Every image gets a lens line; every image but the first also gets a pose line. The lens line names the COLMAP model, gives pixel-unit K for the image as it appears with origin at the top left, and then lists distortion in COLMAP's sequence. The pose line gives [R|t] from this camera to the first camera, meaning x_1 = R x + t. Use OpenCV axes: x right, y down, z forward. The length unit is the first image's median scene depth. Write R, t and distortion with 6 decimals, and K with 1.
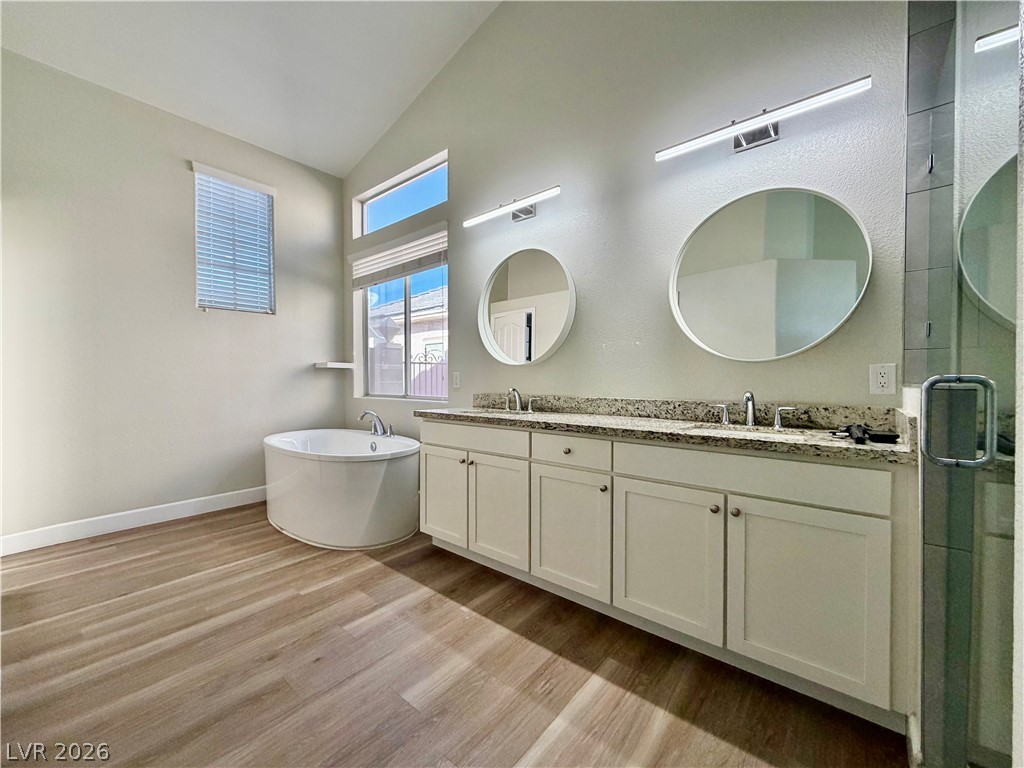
lens RADIAL K [[408.5, 0, 507.2], [0, 408.5, 383.6], [0, 0, 1]] dist [-0.002171, 0.000768]
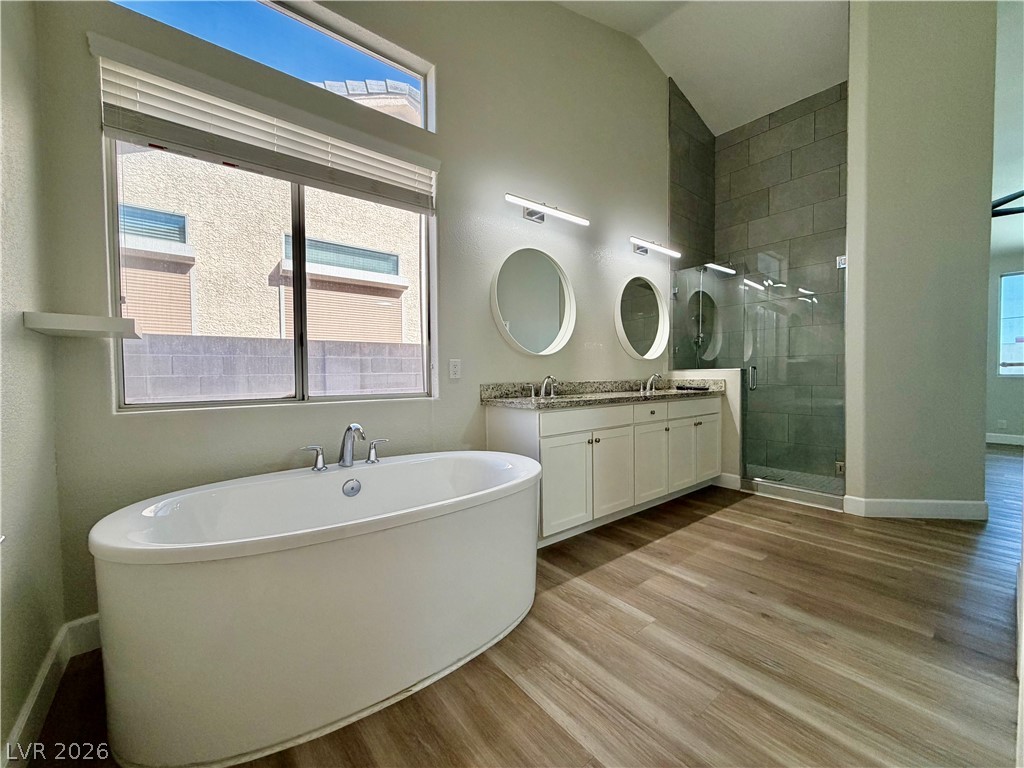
lens RADIAL K [[408.5, 0, 511.1], [0, 408.5, 382.3], [0, 0, 1]] dist [-0.002171, 0.000768]
pose [[0.192256, -0.024467, 0.981040, -1.280233], [0.016217, 0.999632, 0.021753, 0.003298], [-0.981211, 0.011728, 0.192582, 1.047095]]
